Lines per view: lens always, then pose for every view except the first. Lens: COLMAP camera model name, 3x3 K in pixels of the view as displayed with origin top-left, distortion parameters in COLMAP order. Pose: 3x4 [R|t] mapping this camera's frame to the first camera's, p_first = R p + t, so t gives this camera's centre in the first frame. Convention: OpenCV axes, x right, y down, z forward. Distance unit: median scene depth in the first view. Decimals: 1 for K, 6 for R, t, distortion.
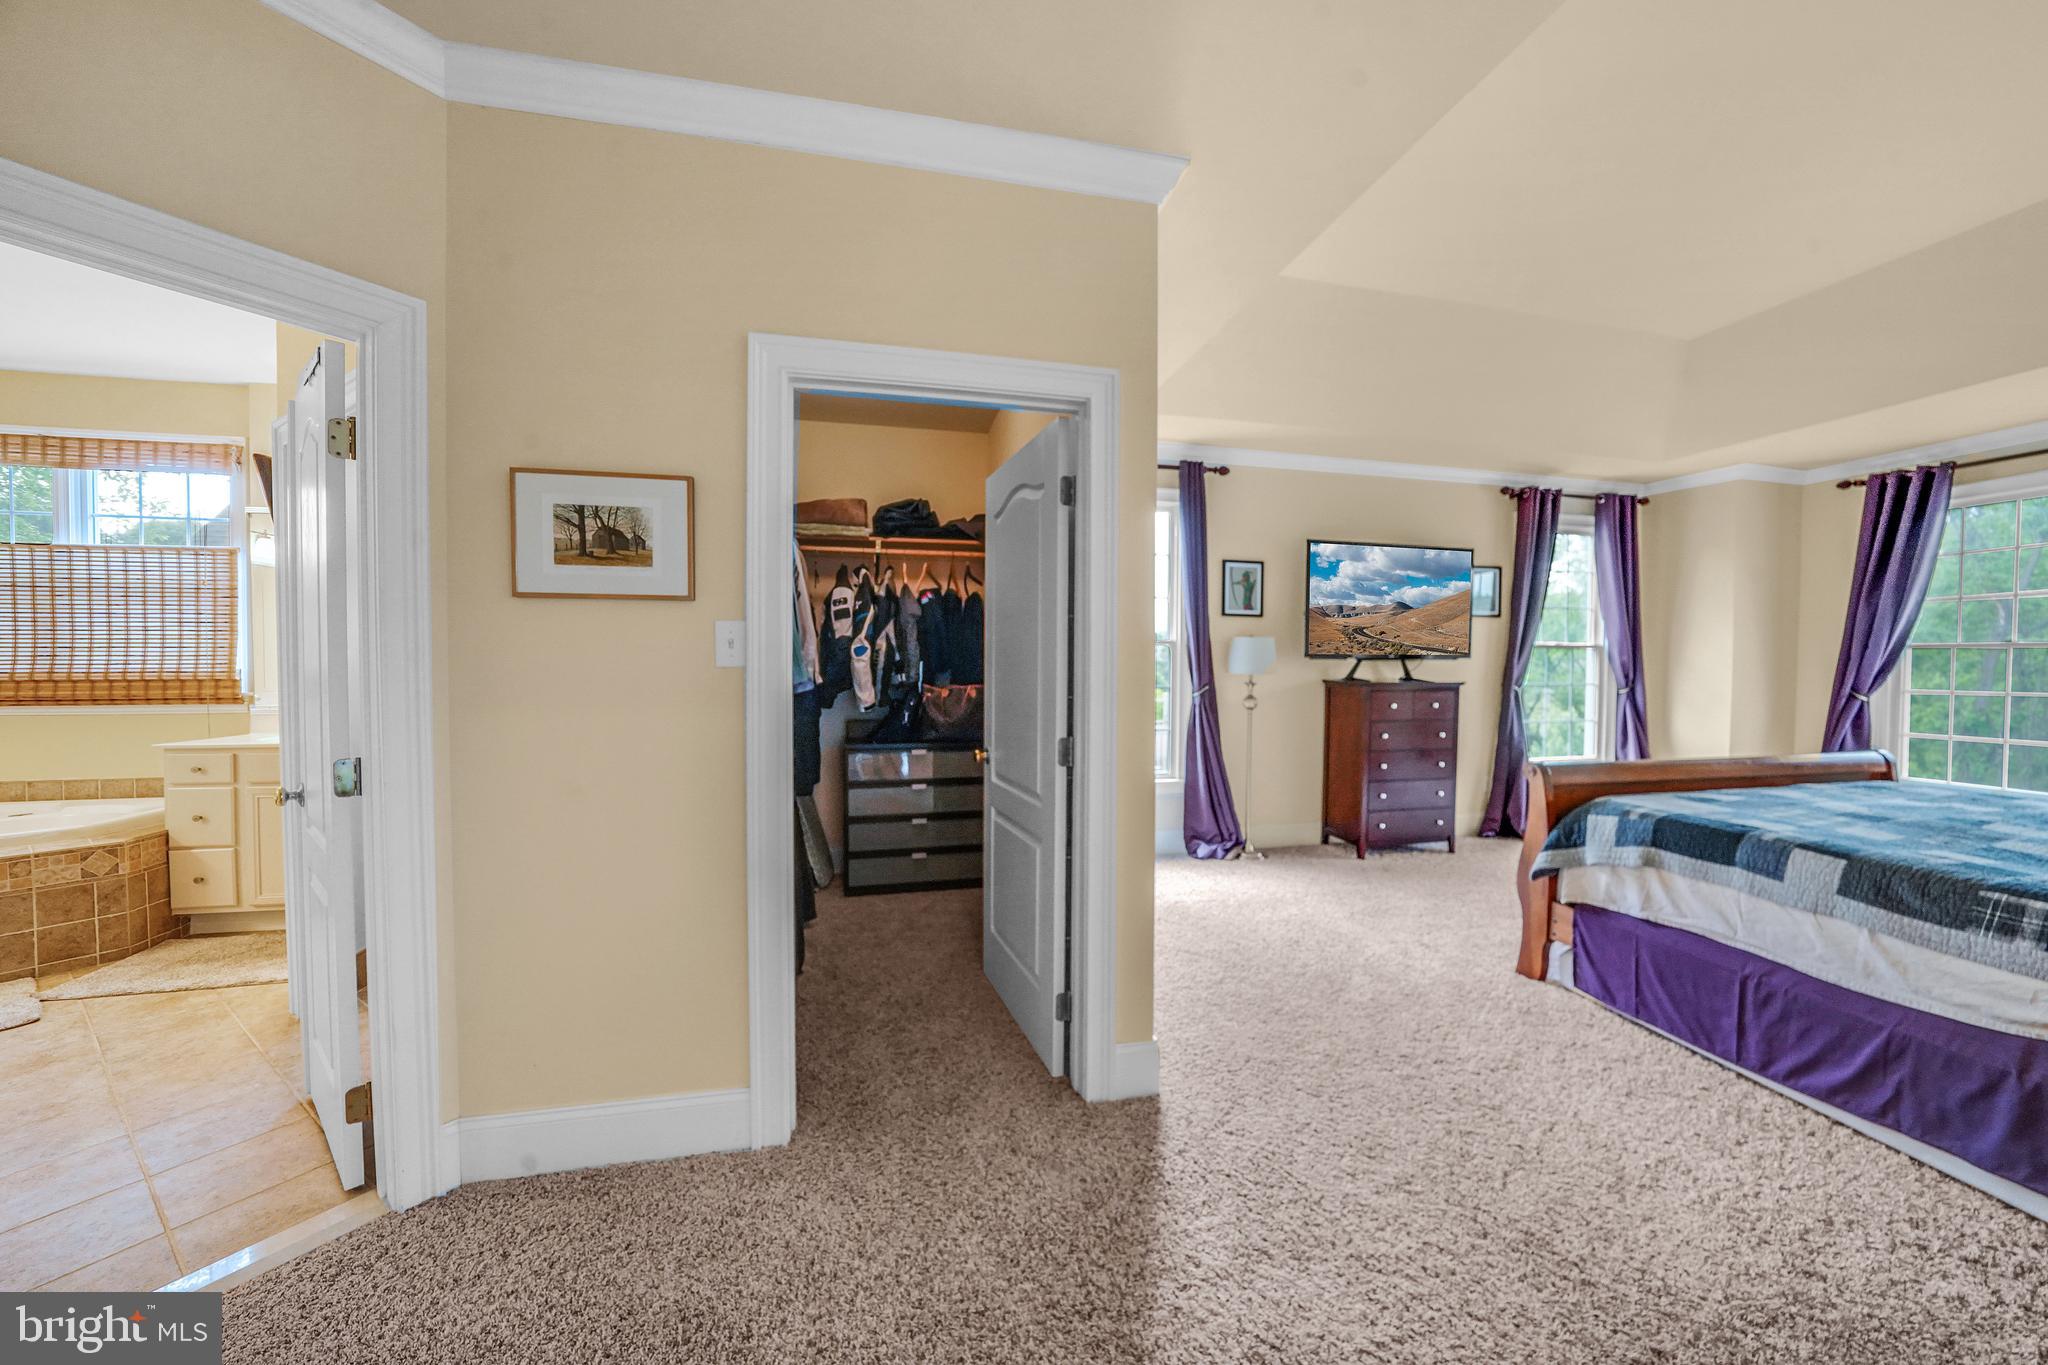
lens RADIAL K [[719.1, 0, 1035.5], [0, 719.1, 681.4], [0, 0, 1]] dist [-0.028770, 0.004273]
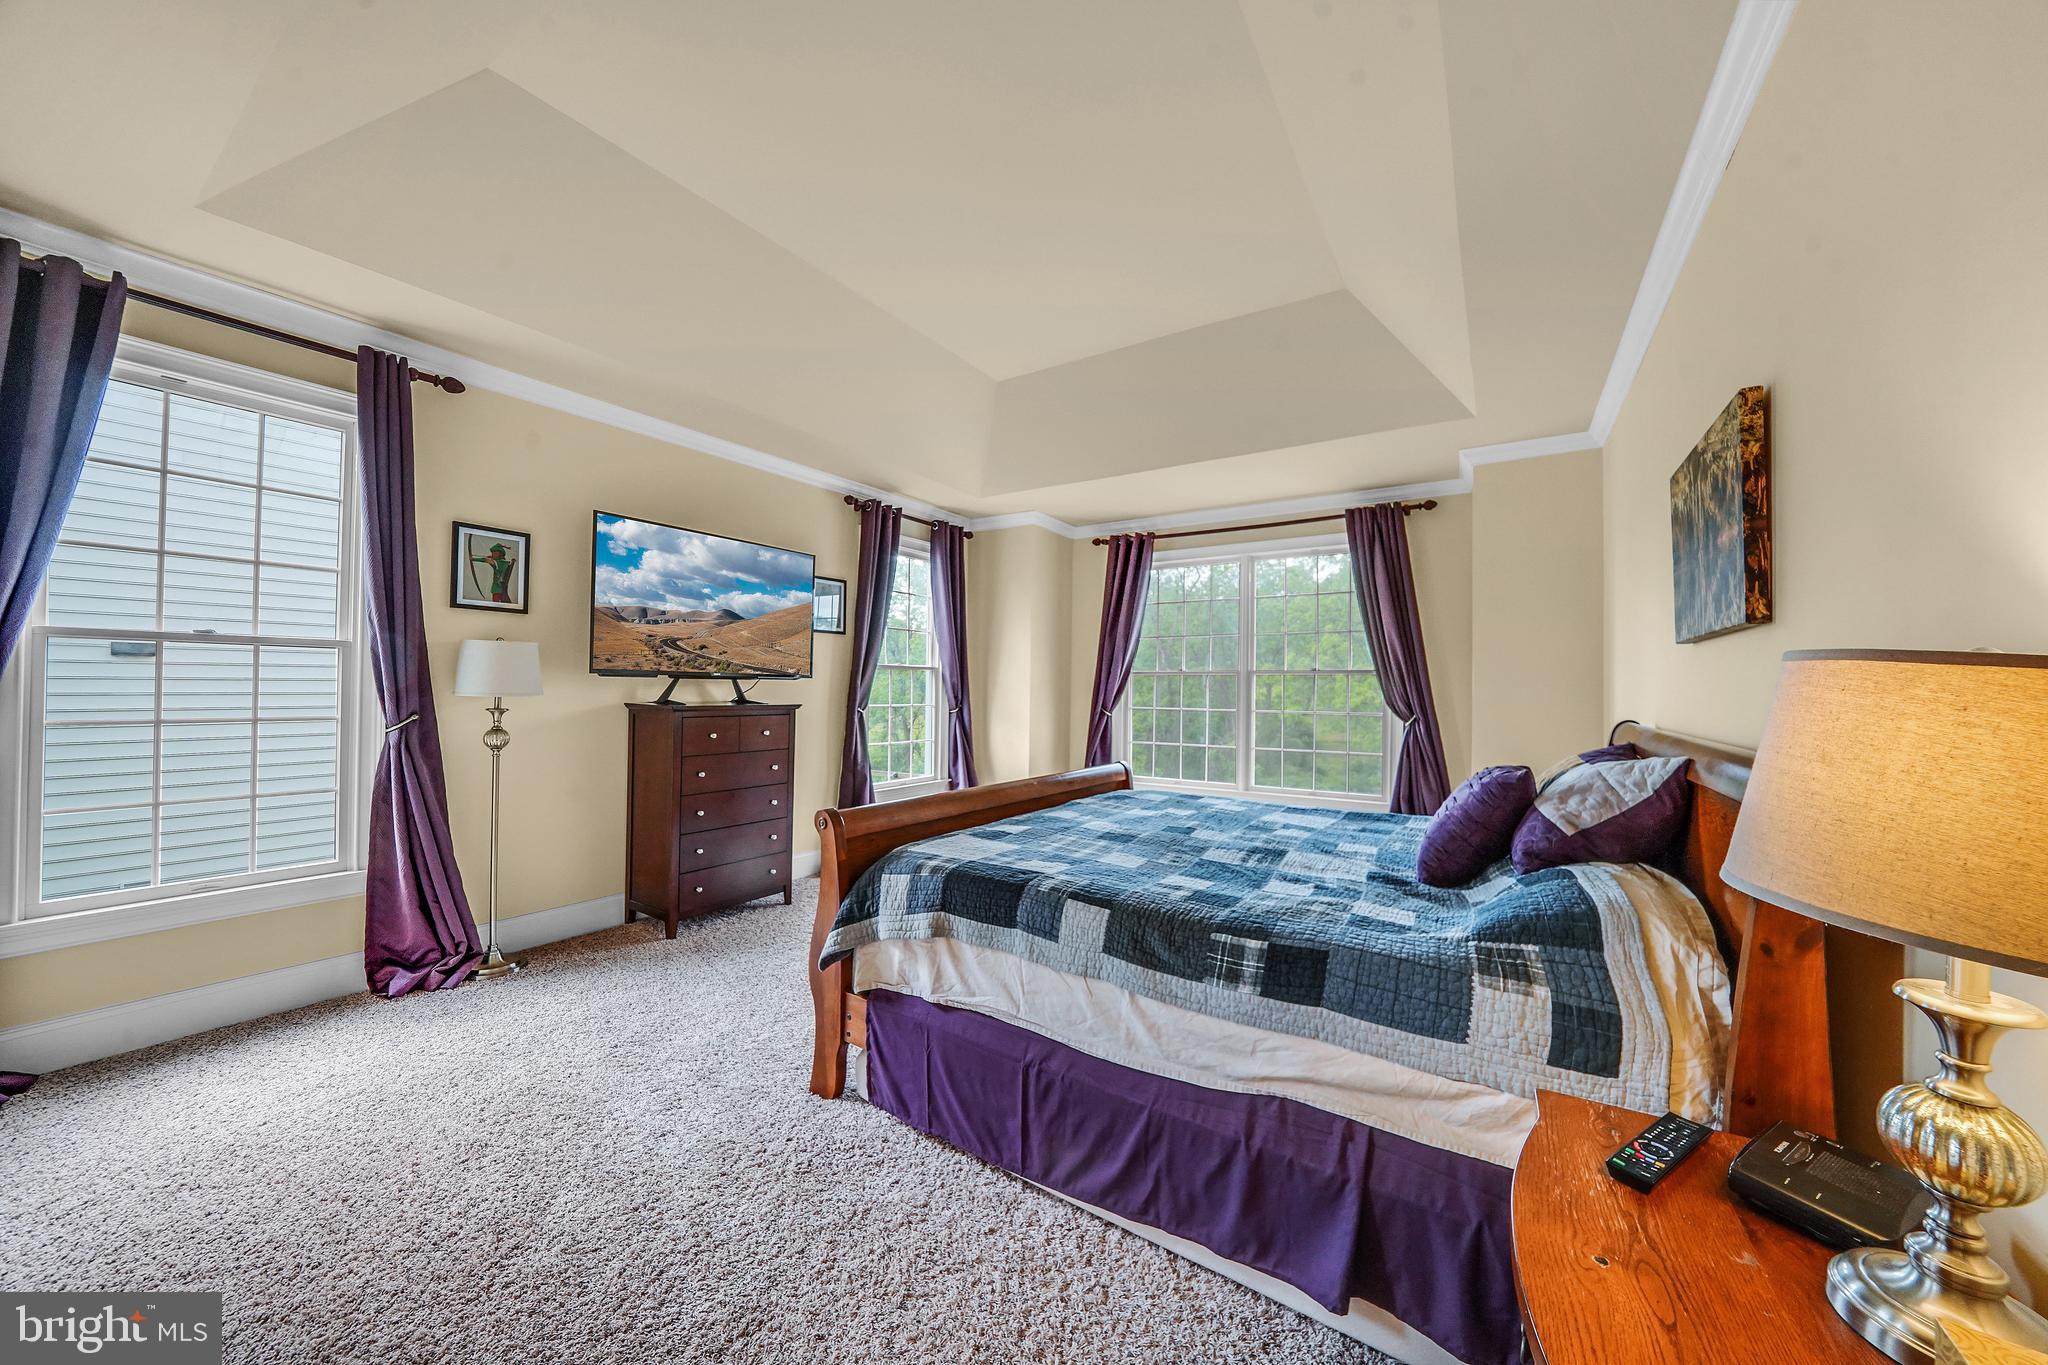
lens RADIAL K [[719.1, 0, 1035.5], [0, 719.1, 681.4], [0, 0, 1]] dist [-0.028770, 0.004273]
pose [[0.713080, 0.011398, 0.700990, 0.331574], [0.009863, 0.999606, -0.026287, -0.002898], [-0.701013, 0.025658, 0.712687, 0.296531]]
